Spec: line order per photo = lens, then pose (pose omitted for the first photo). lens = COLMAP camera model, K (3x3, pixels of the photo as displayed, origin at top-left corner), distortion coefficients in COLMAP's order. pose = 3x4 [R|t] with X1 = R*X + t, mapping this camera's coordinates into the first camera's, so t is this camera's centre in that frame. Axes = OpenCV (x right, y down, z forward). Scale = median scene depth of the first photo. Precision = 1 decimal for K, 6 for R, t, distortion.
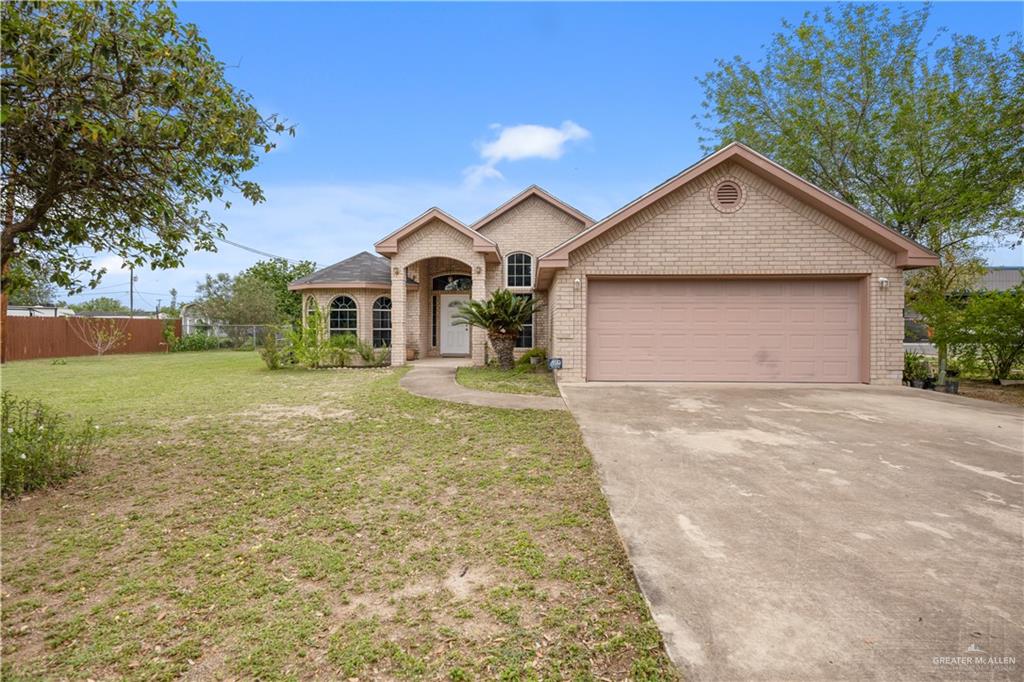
lens RADIAL K [[561.5, 0, 512.0], [0, 561.5, 341.0], [0, 0, 1]] dist [0.000982, 0.000128]
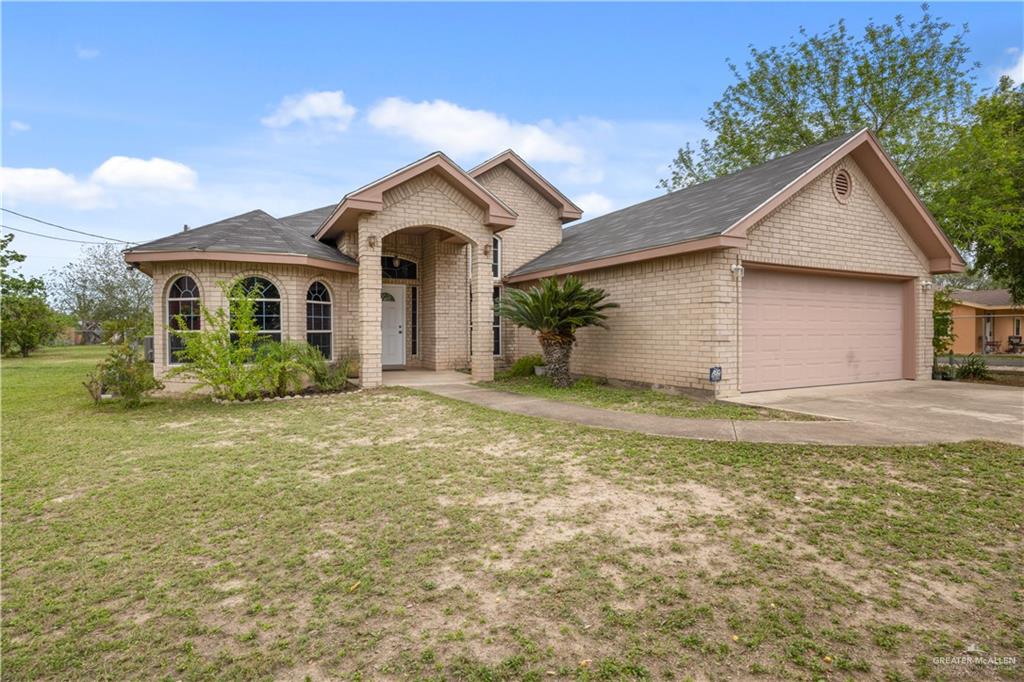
lens RADIAL K [[561.5, 0, 512.0], [0, 561.5, 341.0], [0, 0, 1]] dist [0.000982, 0.000128]
pose [[0.844296, -0.012743, 0.535726, -0.420257], [0.016283, 0.999866, -0.001878, -0.005963], [-0.535630, 0.010309, 0.844390, 0.369787]]
